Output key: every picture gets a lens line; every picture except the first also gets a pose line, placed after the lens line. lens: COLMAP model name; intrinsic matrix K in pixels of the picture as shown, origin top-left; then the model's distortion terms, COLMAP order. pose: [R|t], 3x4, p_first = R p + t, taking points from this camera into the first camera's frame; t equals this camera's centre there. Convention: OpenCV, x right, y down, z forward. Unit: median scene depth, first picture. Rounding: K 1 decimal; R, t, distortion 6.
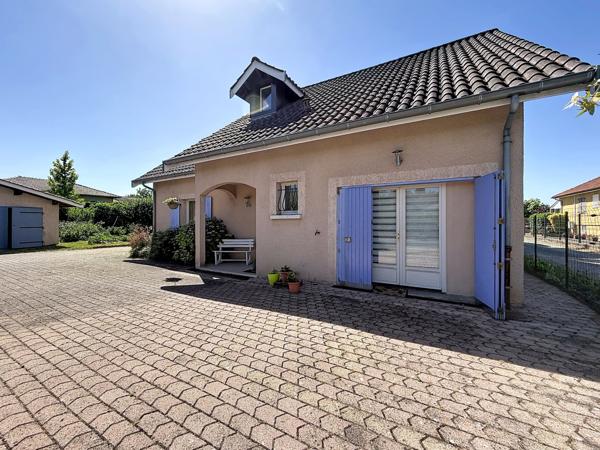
lens RADIAL K [[243.2, 0, 303.3], [0, 243.2, 227.0], [0, 0, 1]] dist [0.001229, 0.000082]
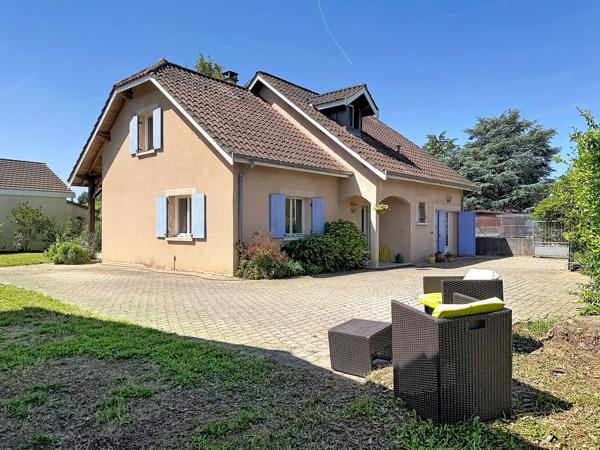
lens RADIAL K [[425.6, 0, 300.0], [0, 425.6, 225.0], [0, 0, 1]] dist [0.054266, -0.075172]
pose [[0.199247, 0.007748, 0.979919, -3.217010], [0.013386, 0.999854, -0.010627, -0.009628], [-0.979858, 0.015234, 0.199114, 1.270774]]
